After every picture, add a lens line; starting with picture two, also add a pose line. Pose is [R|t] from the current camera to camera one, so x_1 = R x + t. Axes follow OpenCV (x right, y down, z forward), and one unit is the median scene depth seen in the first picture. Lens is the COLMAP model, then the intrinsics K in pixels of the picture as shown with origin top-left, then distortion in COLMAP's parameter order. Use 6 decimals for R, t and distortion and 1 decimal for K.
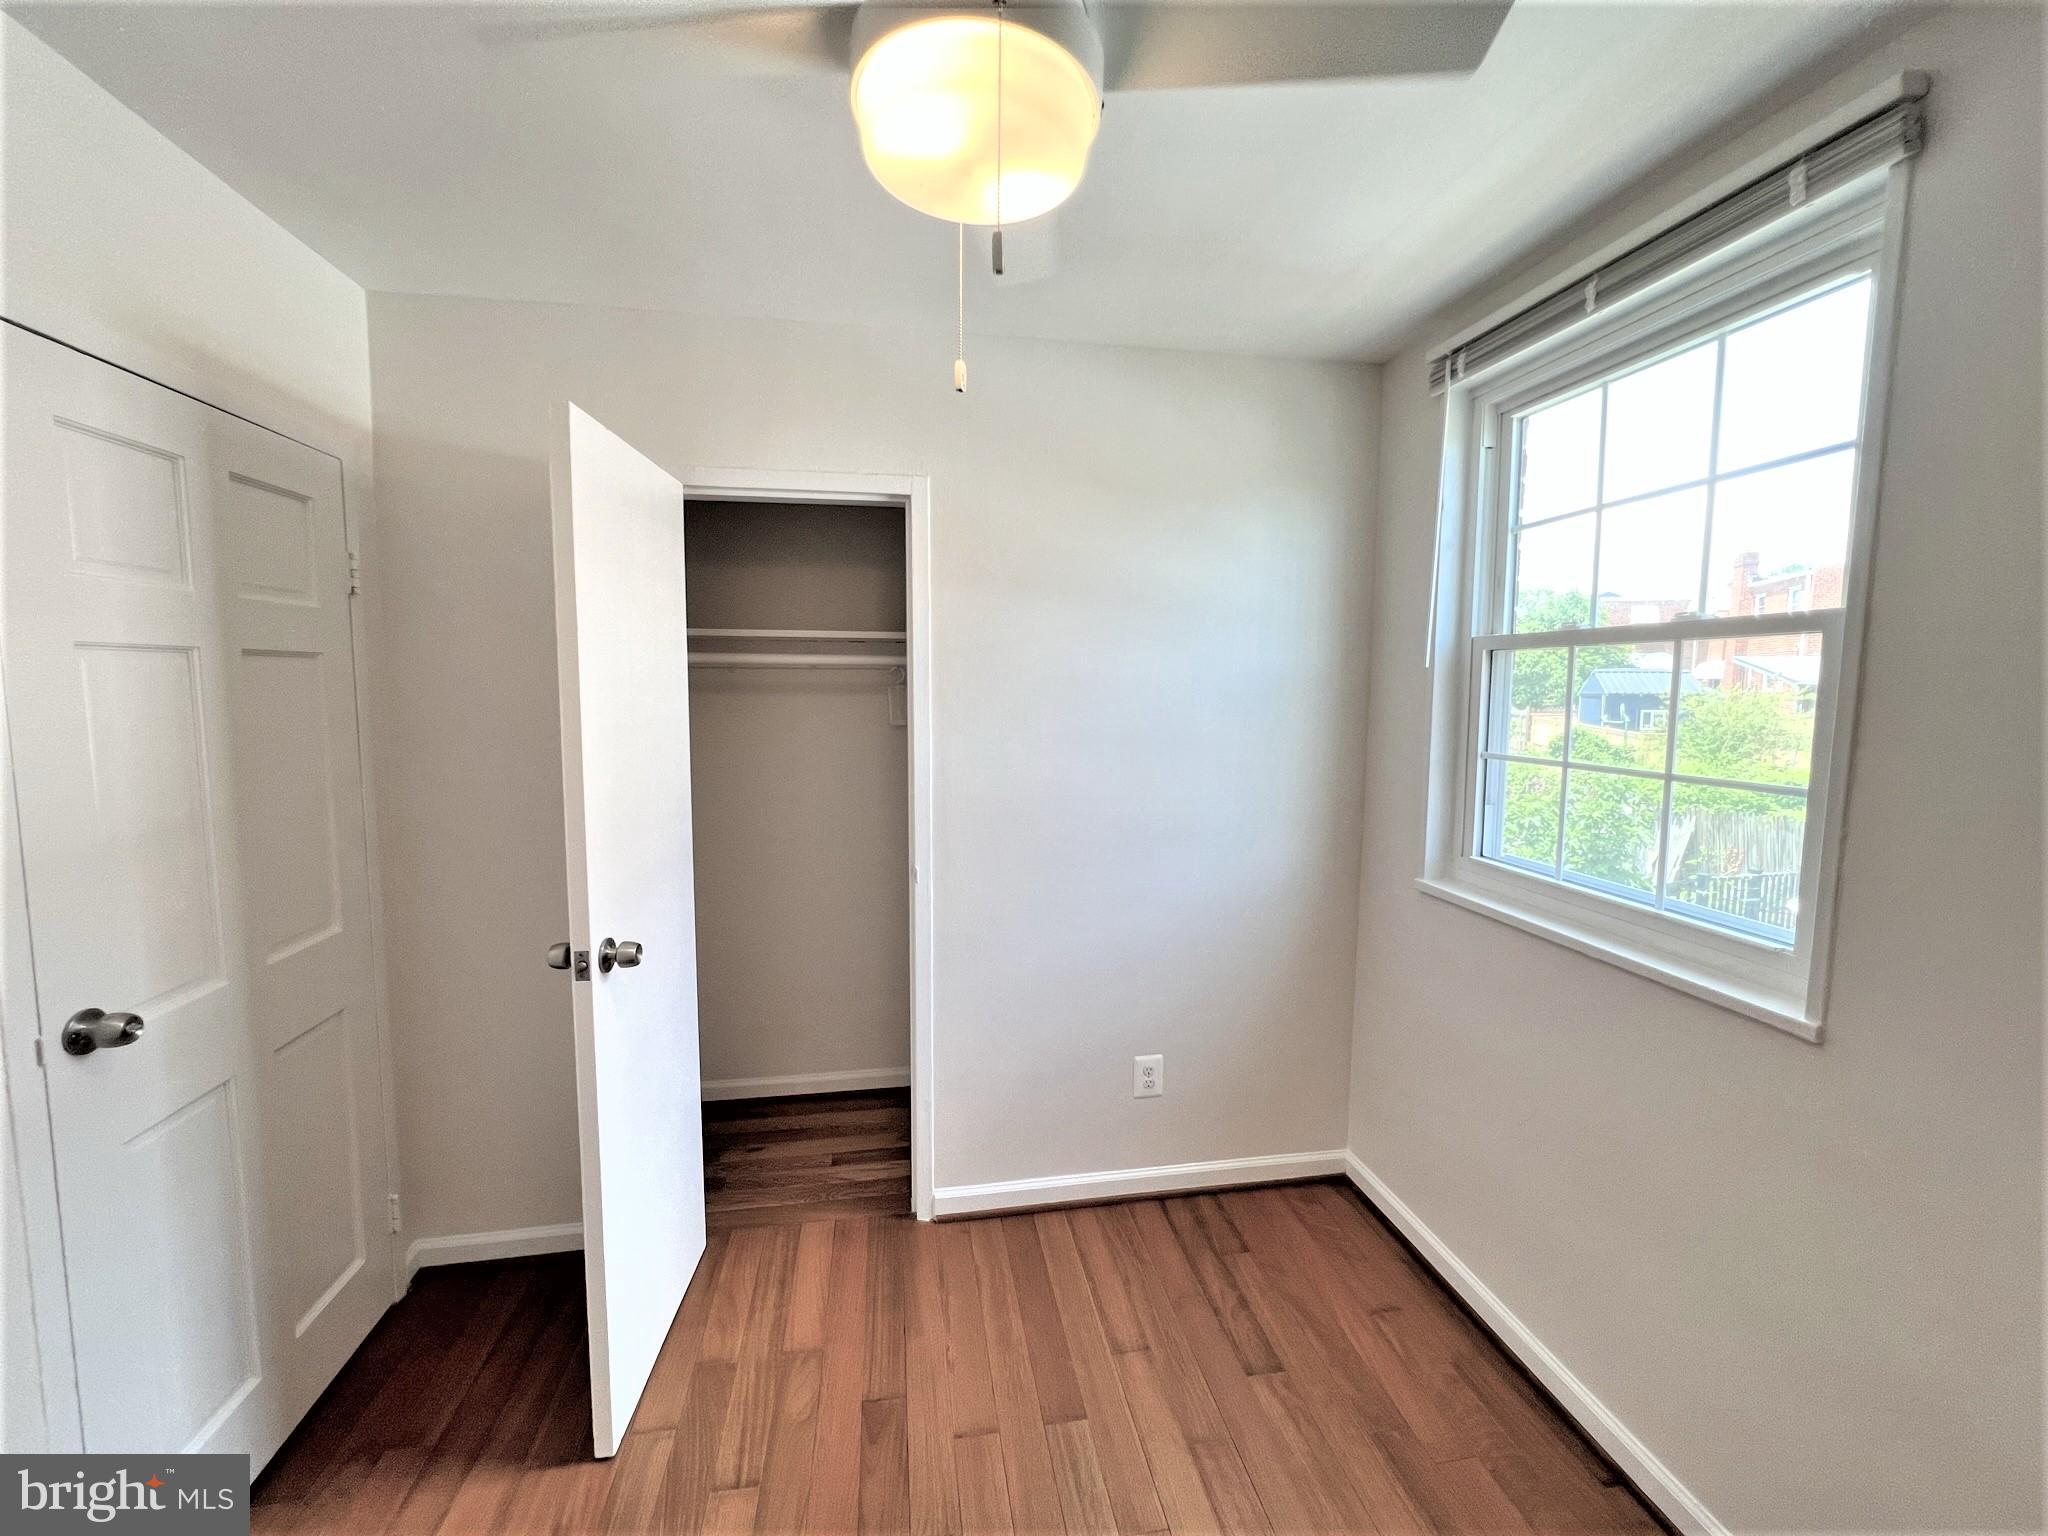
lens RADIAL K [[817.6, 0, 1024.1], [0, 817.6, 762.7], [0, 0, 1]] dist [-0.003009, 0.000145]
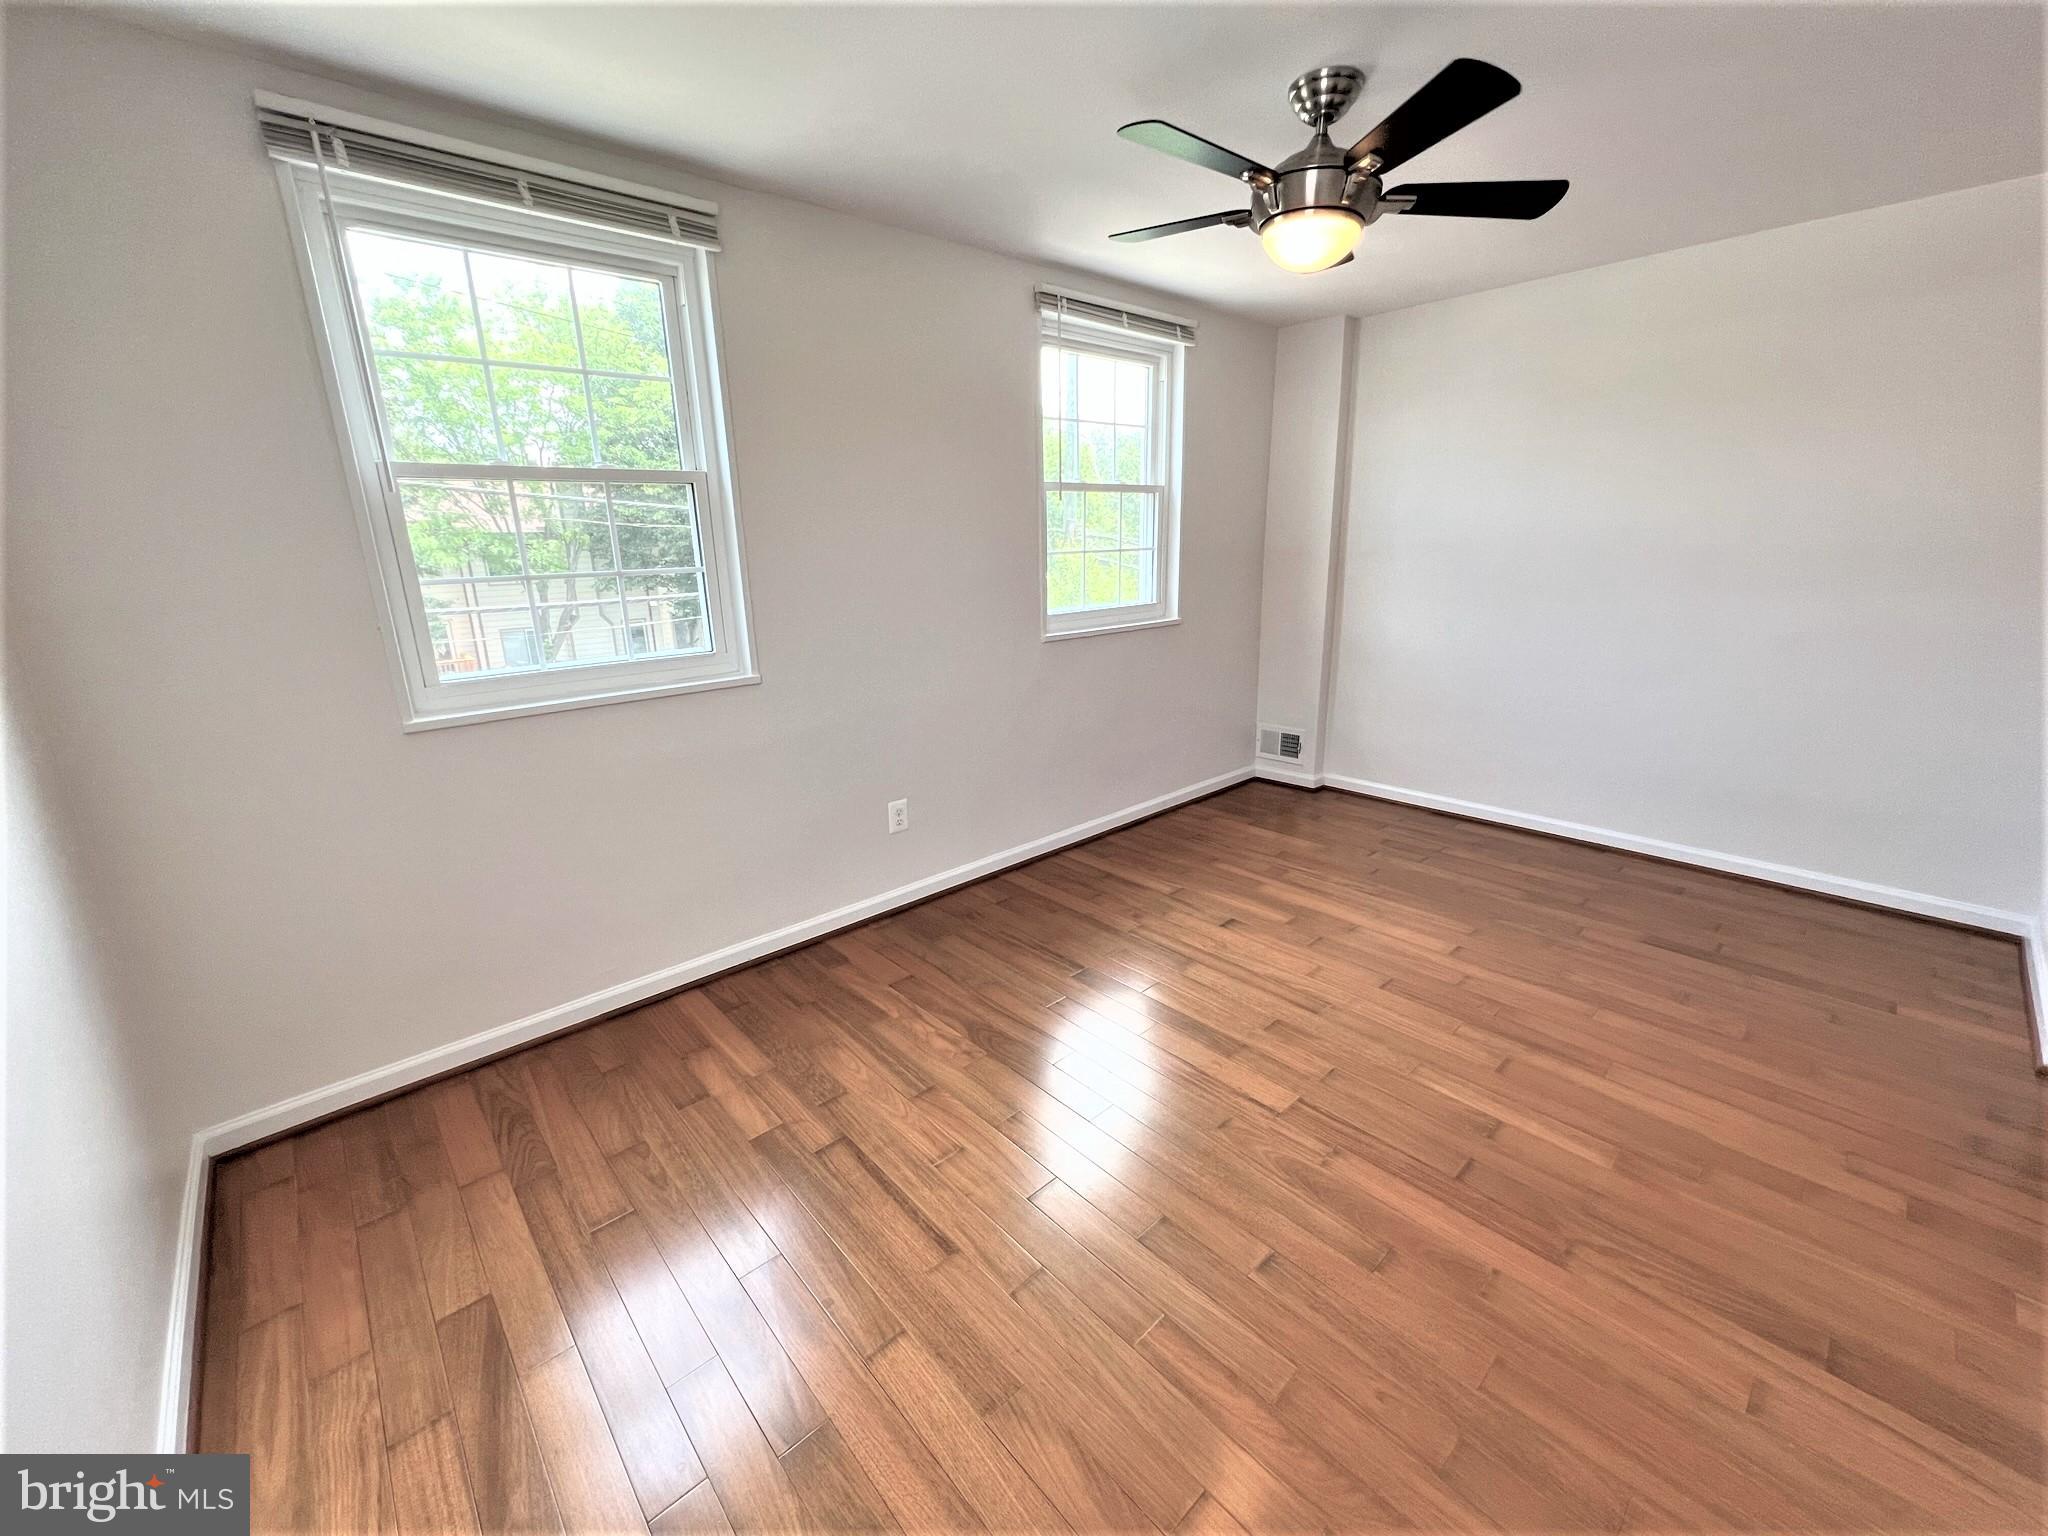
lens RADIAL K [[819.1, 0, 1019.9], [0, 819.1, 760.8], [0, 0, 1]] dist [-0.004849, 0.001407]
pose [[-0.514181, -0.216454, 0.829919, -0.757195], [0.107924, 0.943611, 0.312972, -0.042436], [-0.850864, 0.250493, -0.461826, 0.930724]]
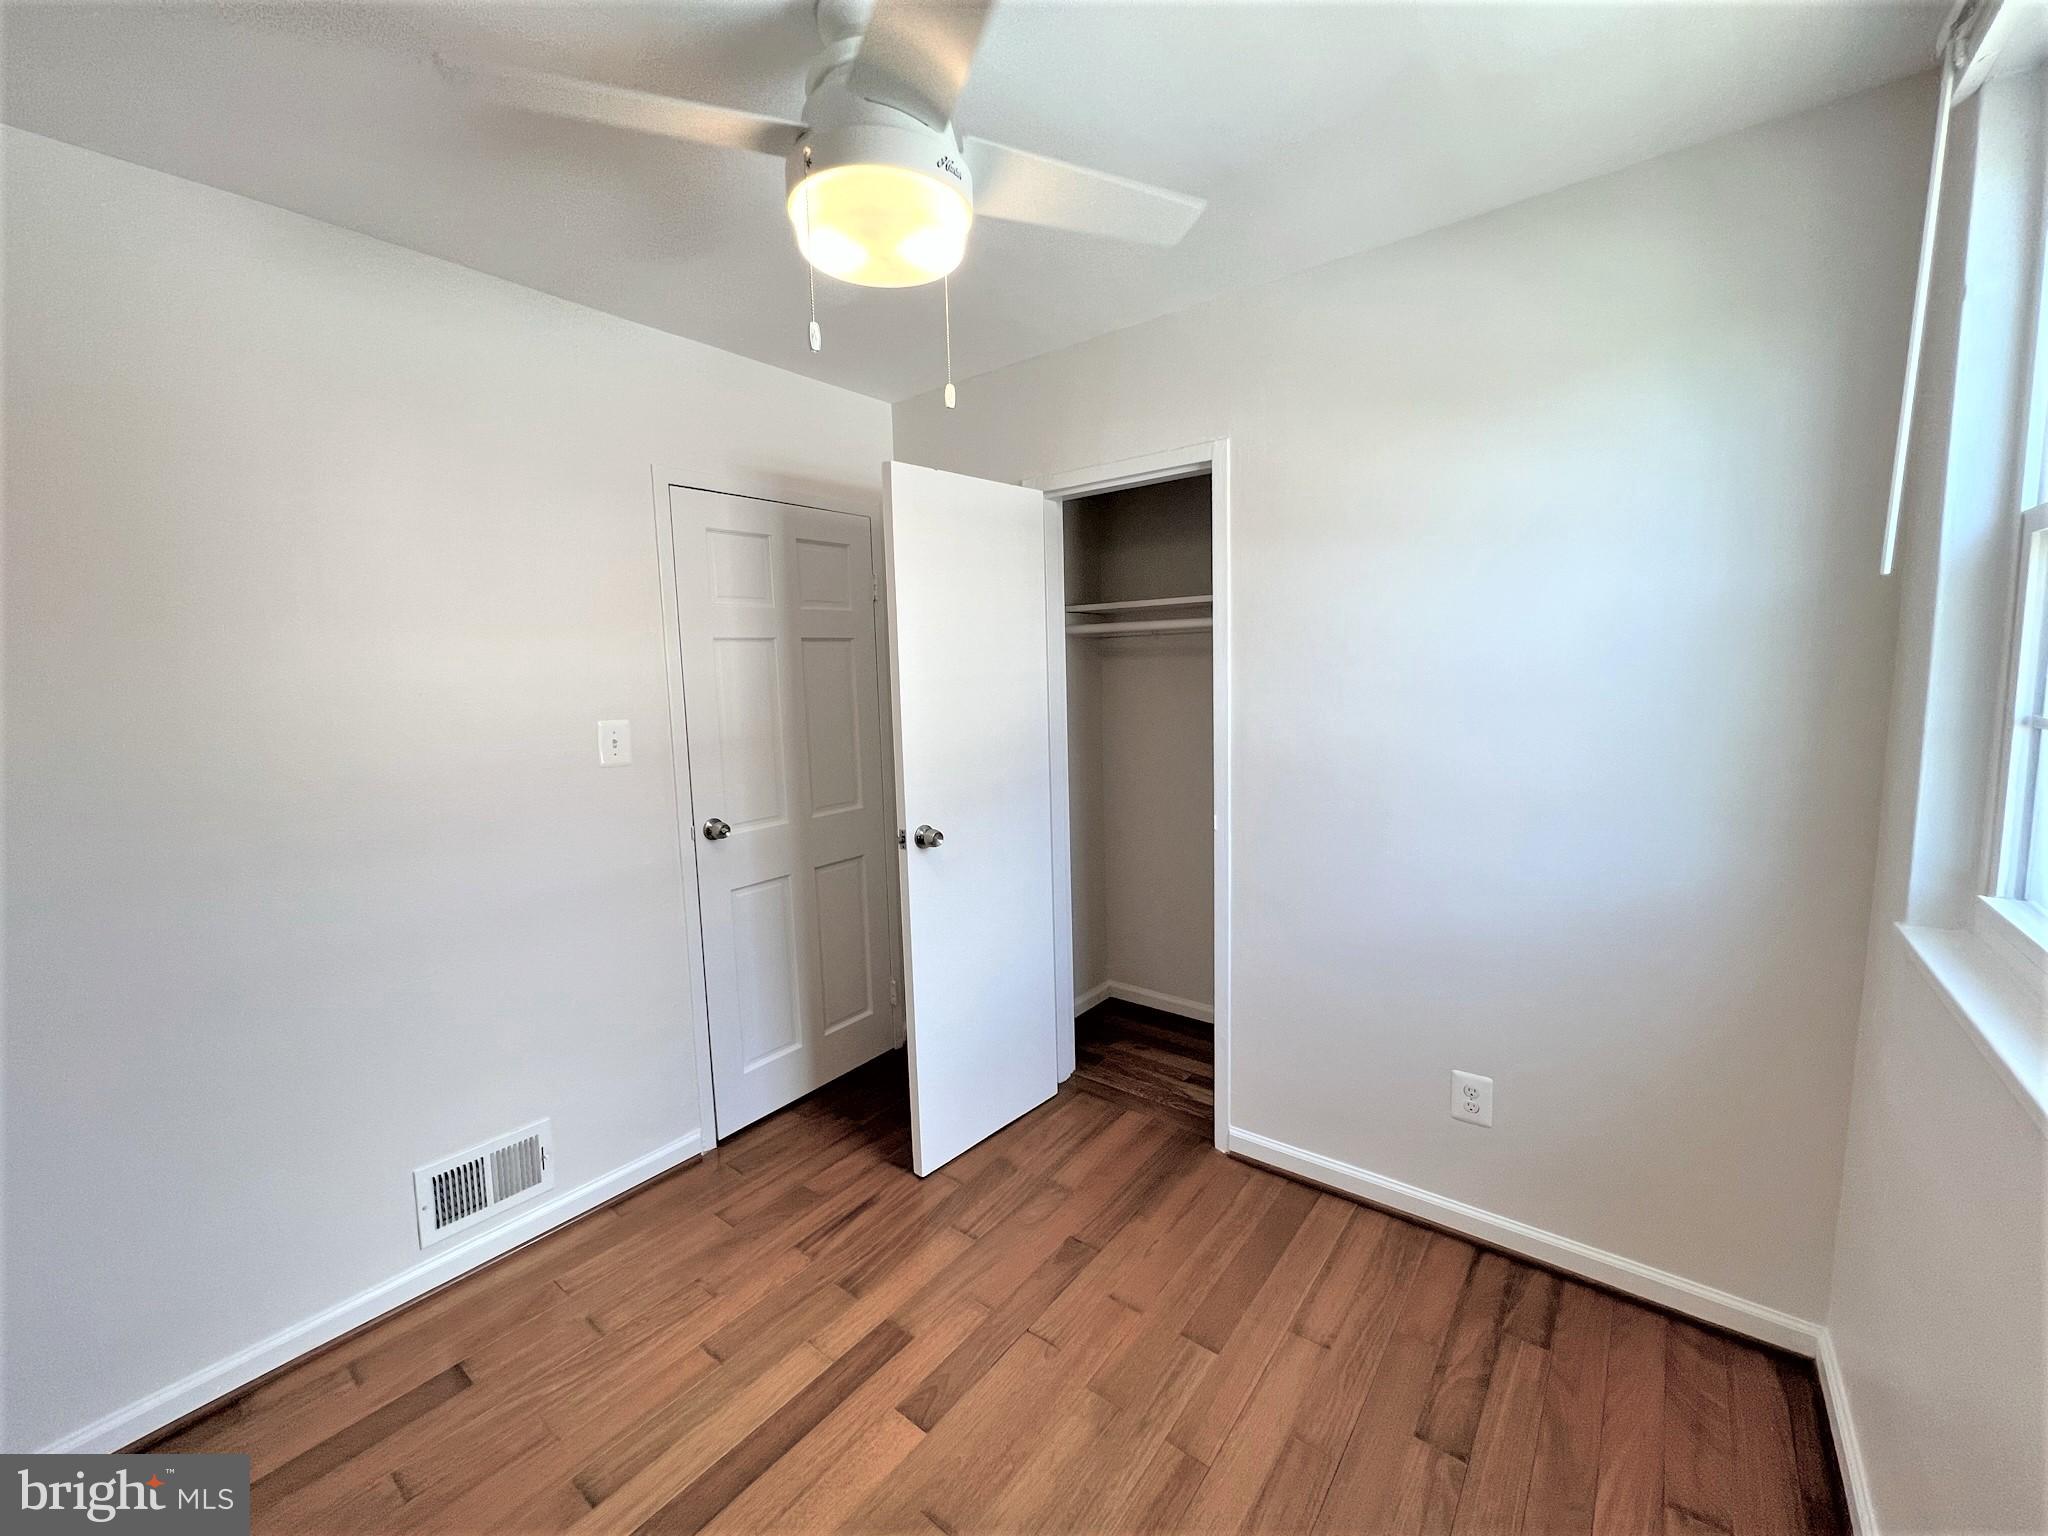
lens RADIAL K [[819.1, 0, 1019.9], [0, 819.1, 760.8], [0, 0, 1]] dist [-0.004849, 0.001407]
pose [[0.675424, 0.061576, -0.734855, 0.539687], [-0.039669, 0.998099, 0.047174, 0.019245], [0.736362, -0.002711, 0.676582, 0.109858]]
